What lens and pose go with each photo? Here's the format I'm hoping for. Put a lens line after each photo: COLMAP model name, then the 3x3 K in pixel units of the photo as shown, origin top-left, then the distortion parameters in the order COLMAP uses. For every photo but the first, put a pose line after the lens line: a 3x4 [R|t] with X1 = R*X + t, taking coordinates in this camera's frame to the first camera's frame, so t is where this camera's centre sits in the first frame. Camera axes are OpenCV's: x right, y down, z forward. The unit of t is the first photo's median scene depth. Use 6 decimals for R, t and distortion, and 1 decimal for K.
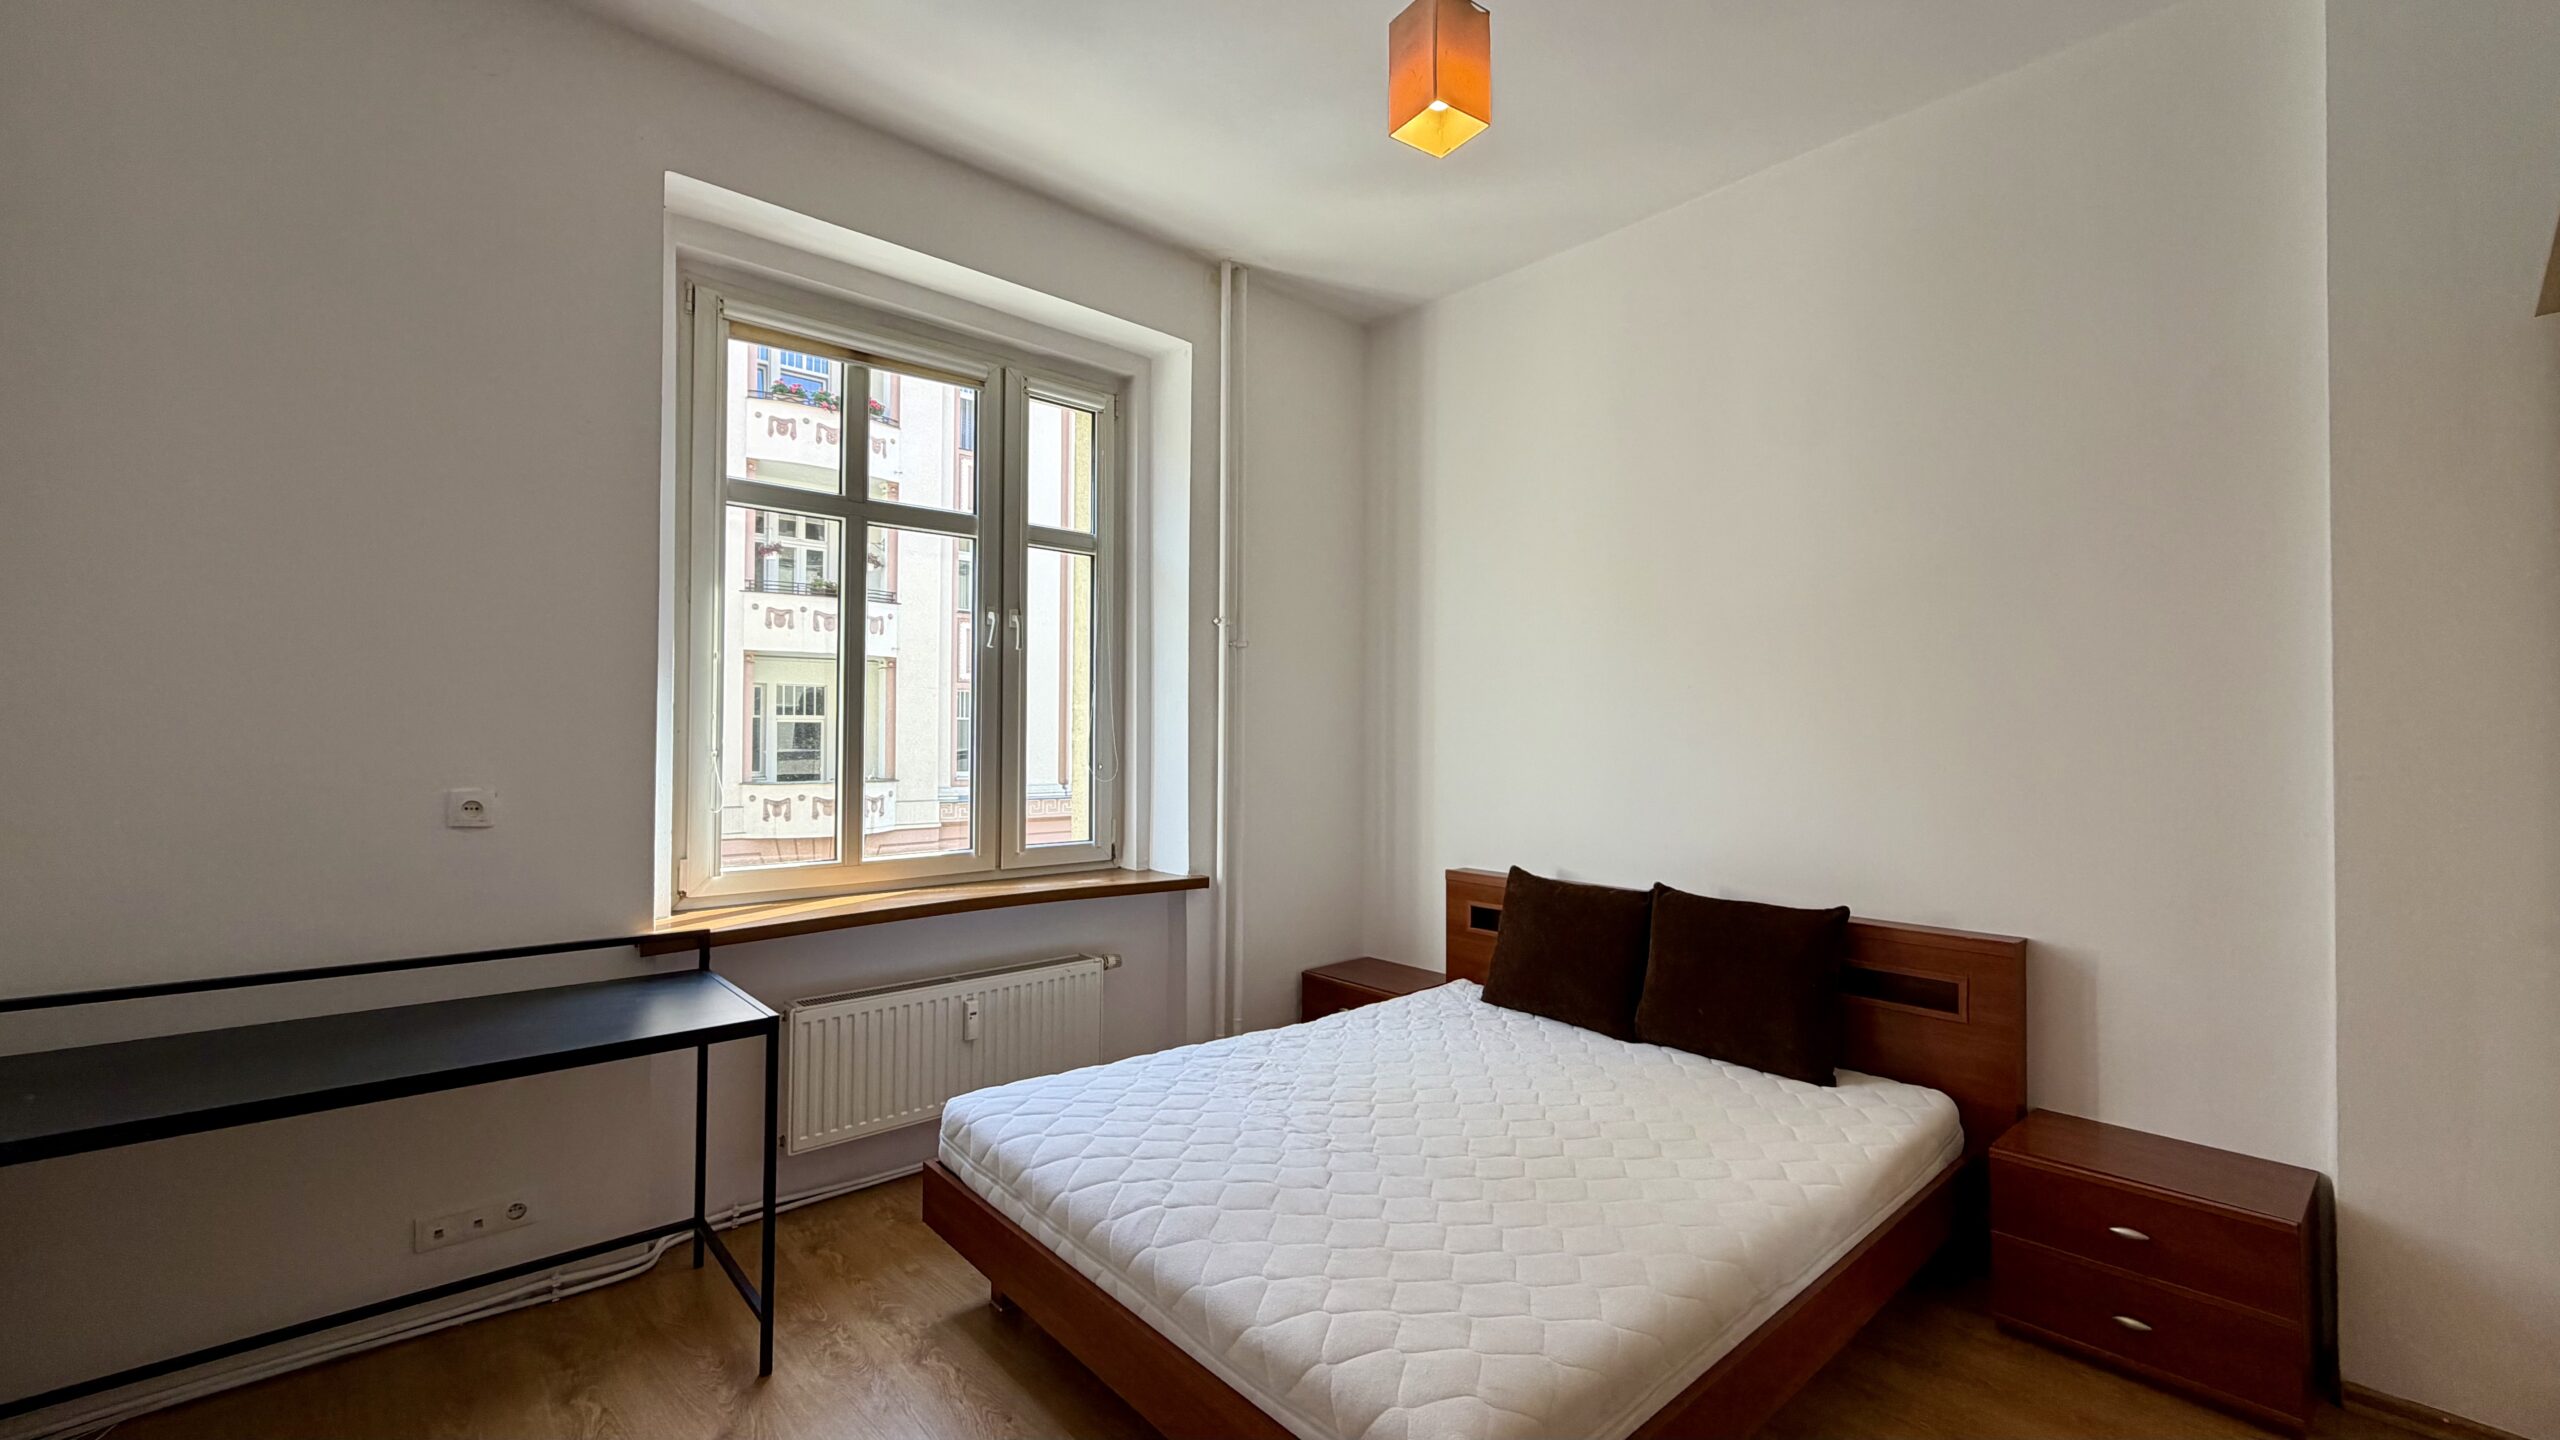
lens RADIAL K [[1027.8, 0, 1280.0], [0, 1027.8, 720.0], [0, 0, 1]] dist [-0.000510, 0.000051]
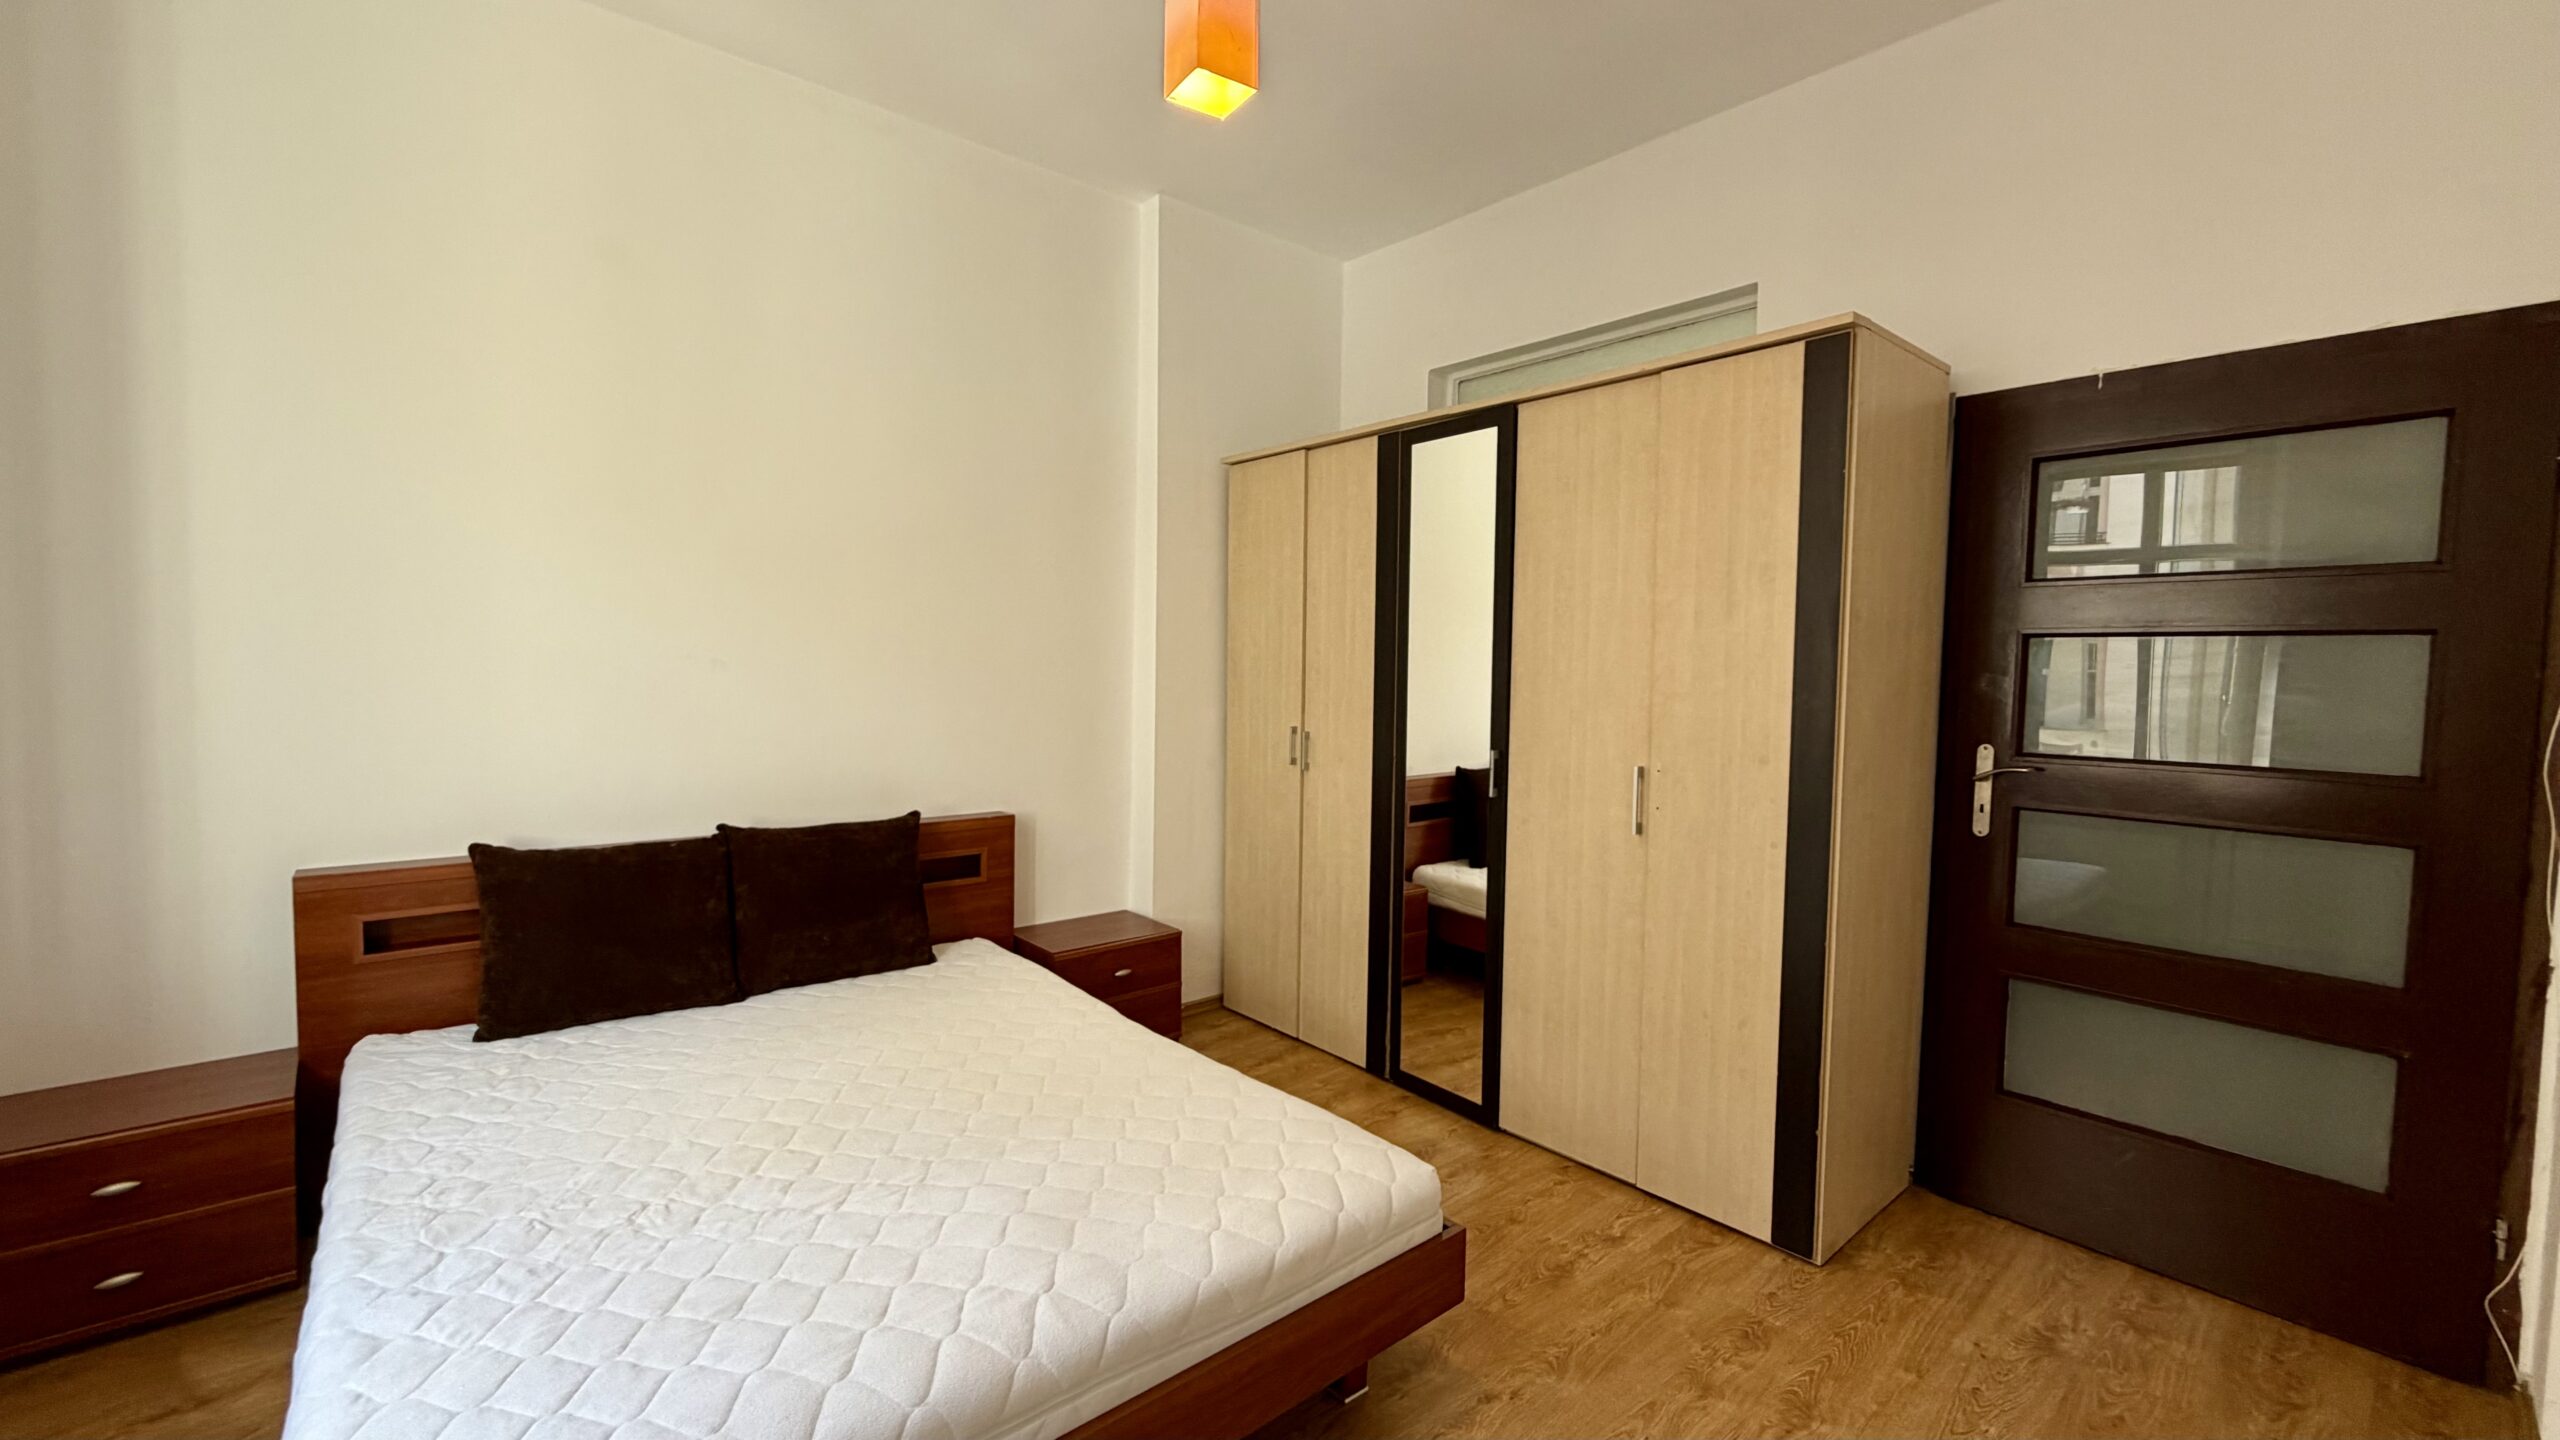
lens RADIAL K [[1016.8, 0, 1280.0], [0, 1016.8, 720.0], [0, 0, 1]] dist [-0.000615, -0.000050]
pose [[0.016266, -0.060379, 0.998043, -0.605970], [-0.035084, 0.997526, 0.060919, -0.005906], [-0.999252, -0.036007, 0.014108, 0.594647]]
